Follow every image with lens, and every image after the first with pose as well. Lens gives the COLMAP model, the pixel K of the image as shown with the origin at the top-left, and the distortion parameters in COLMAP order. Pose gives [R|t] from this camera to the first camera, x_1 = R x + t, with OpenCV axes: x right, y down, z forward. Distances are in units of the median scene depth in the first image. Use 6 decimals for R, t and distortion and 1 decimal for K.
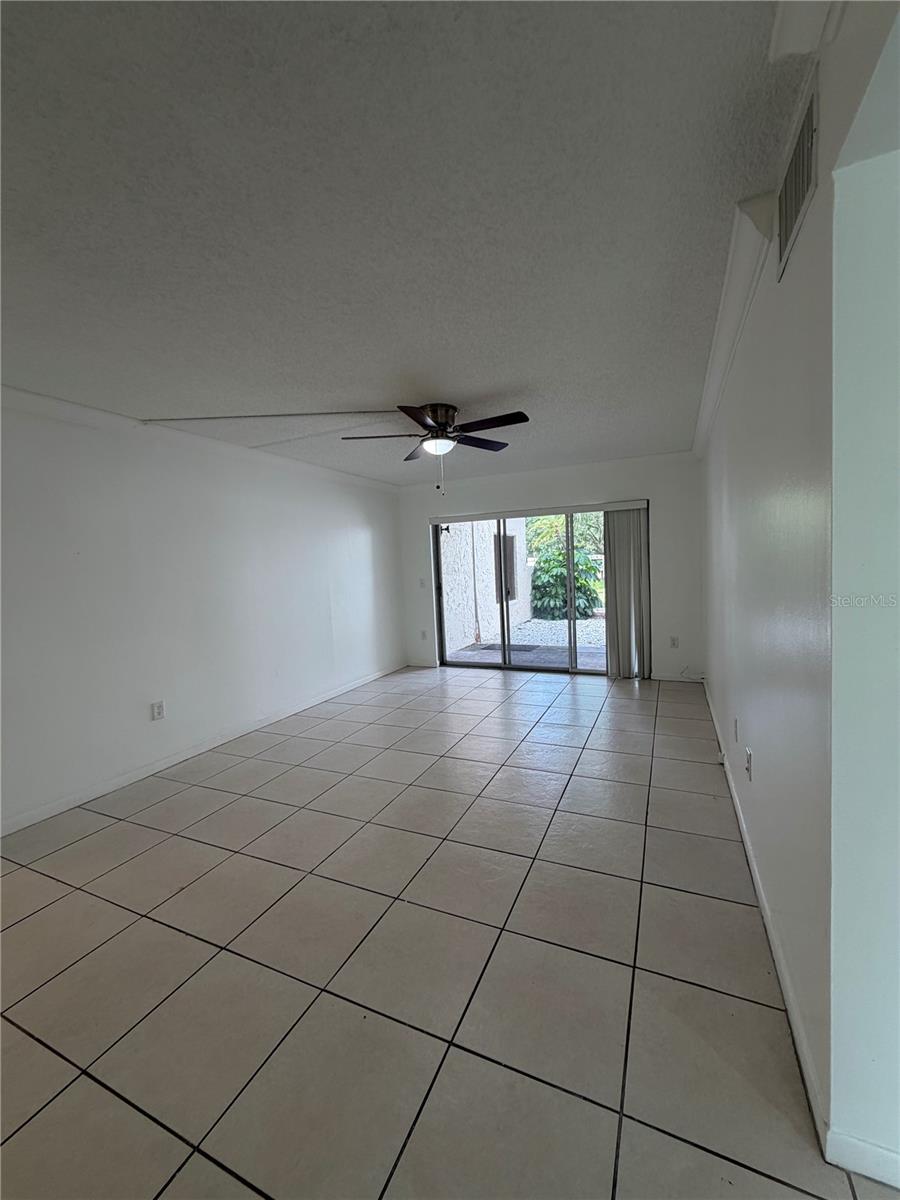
lens RADIAL K [[482.0, 0, 449.7], [0, 482.0, 594.2], [0, 0, 1]] dist [0.002963, 0.000125]
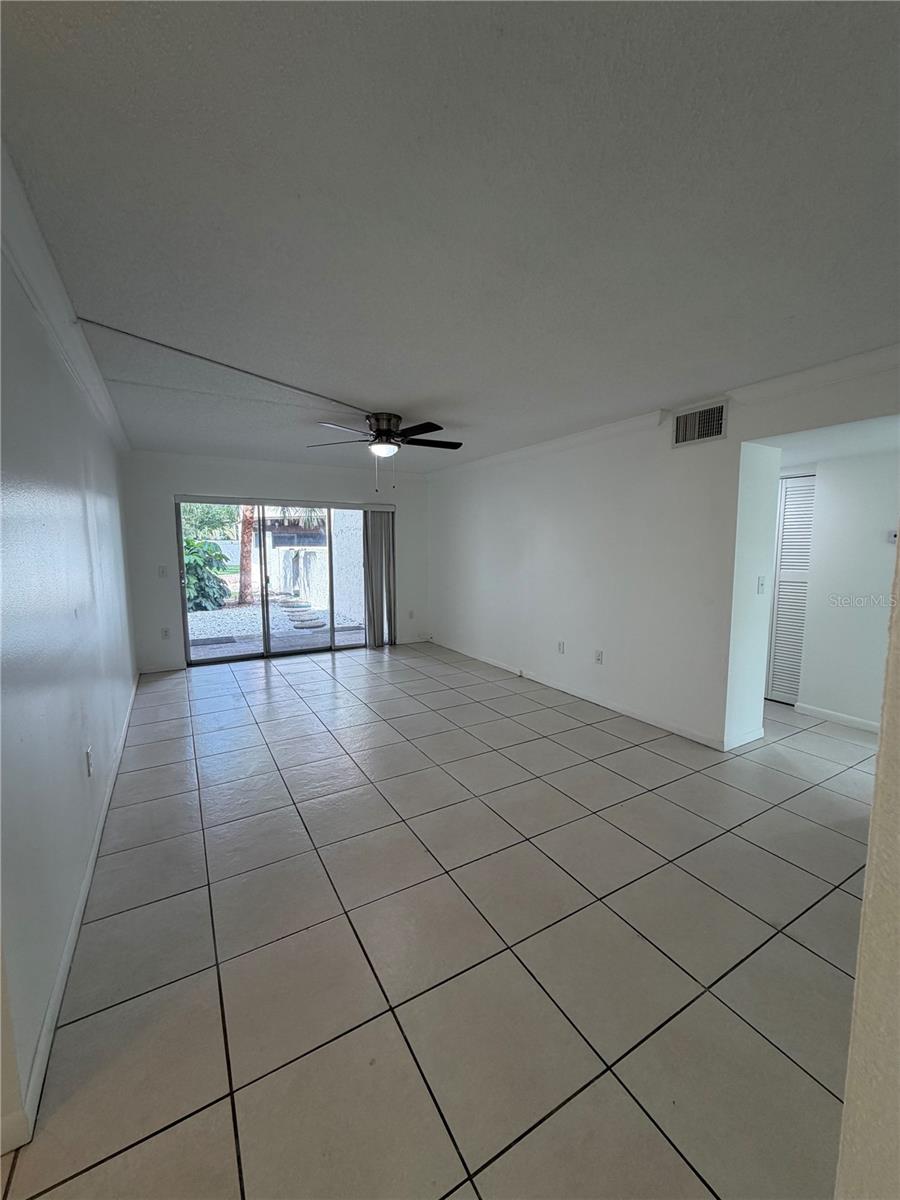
lens RADIAL K [[477.5, 0, 451.3], [0, 477.5, 596.4], [0, 0, 1]] dist [-0.000590, 0.000334]
pose [[0.569687, -0.046901, 0.820522, -0.538902], [0.025362, 0.998898, 0.039488, -0.000418], [-0.821470, -0.001686, 0.570249, 0.138902]]
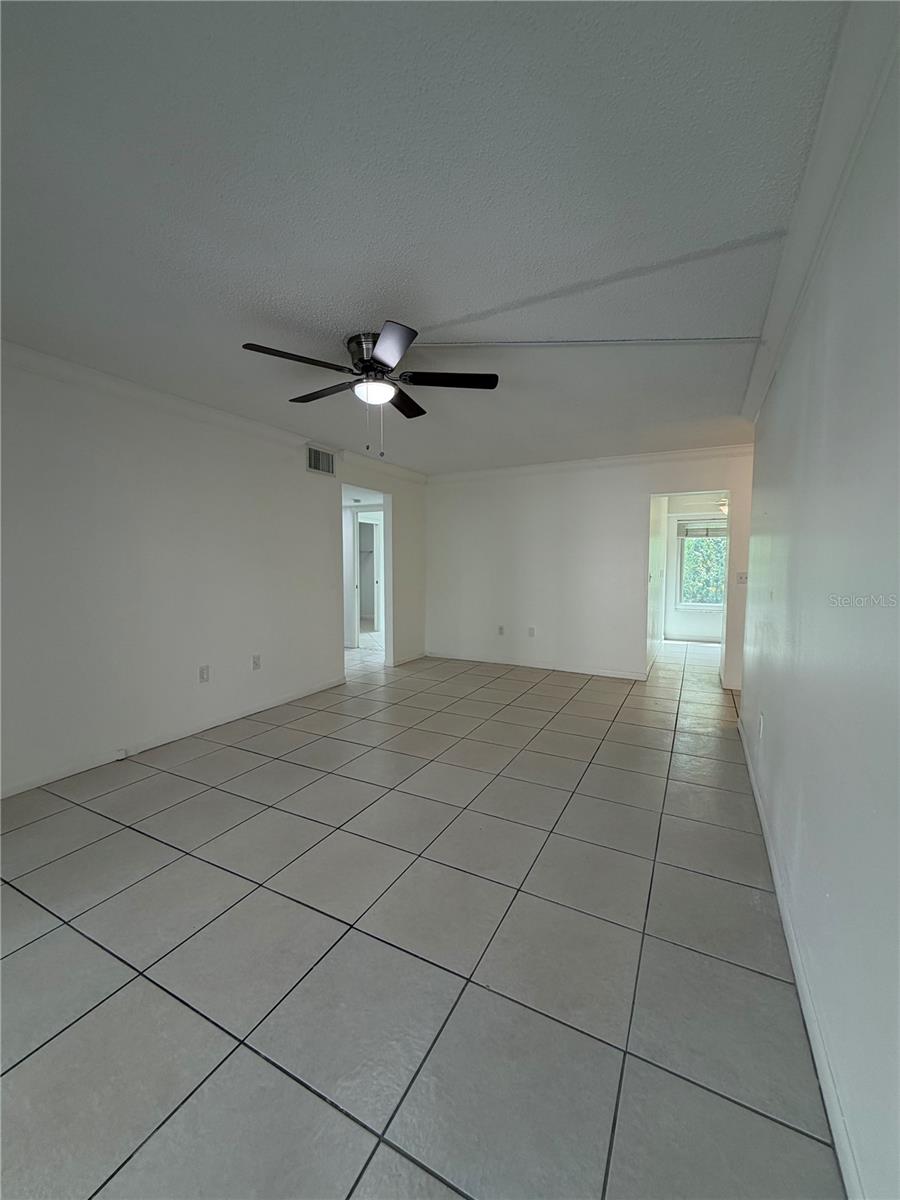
lens RADIAL K [[477.5, 0, 451.3], [0, 477.5, 596.4], [0, 0, 1]] dist [-0.000590, 0.000334]
pose [[-0.998300, 0.040784, 0.041639, -0.102438], [0.045674, 0.991206, 0.124192, -0.043437], [-0.036208, 0.125883, -0.991384, 1.095315]]
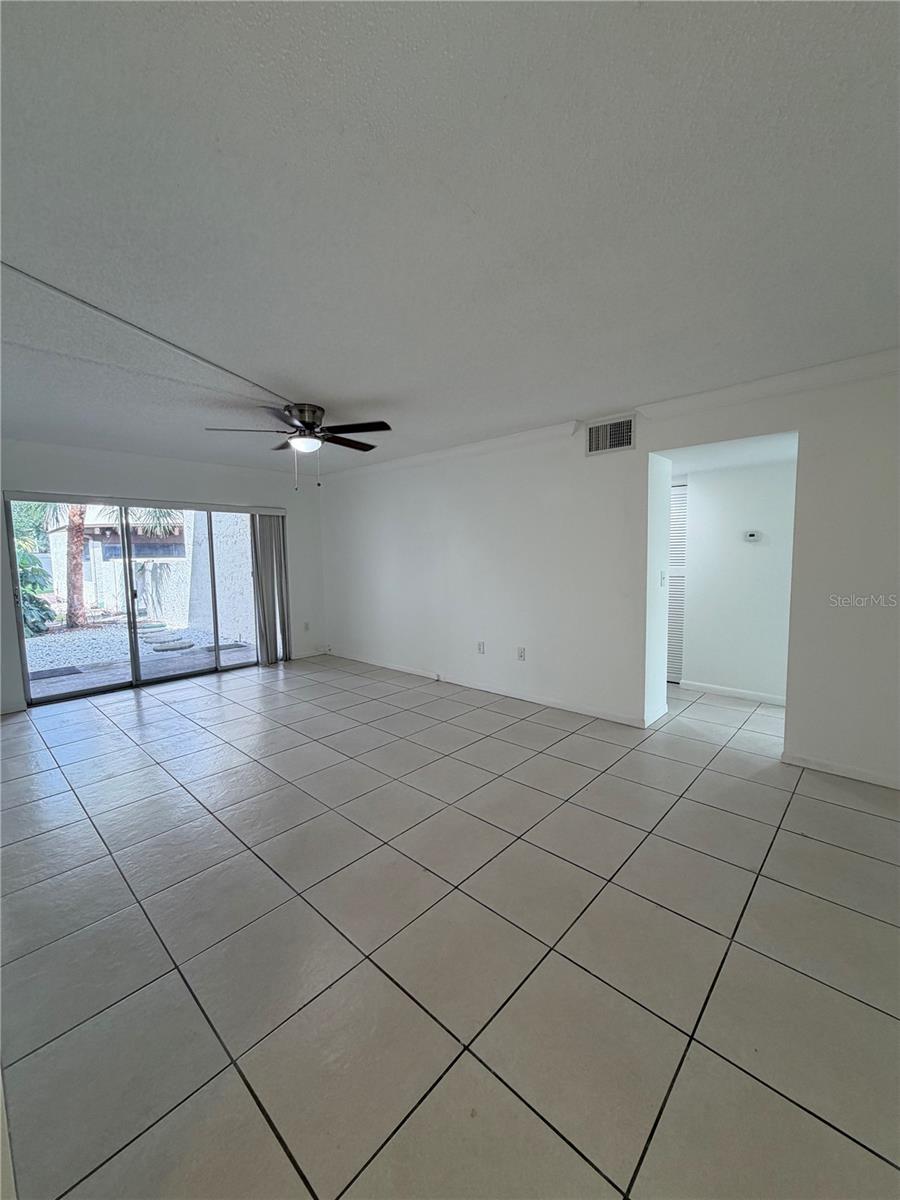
lens RADIAL K [[477.5, 0, 451.3], [0, 477.5, 596.4], [0, 0, 1]] dist [-0.000590, 0.000334]
pose [[0.305804, -0.048210, 0.950873, -0.570658], [0.058742, 0.997770, 0.031696, 0.004955], [-0.950281, 0.046164, 0.307954, 0.243870]]
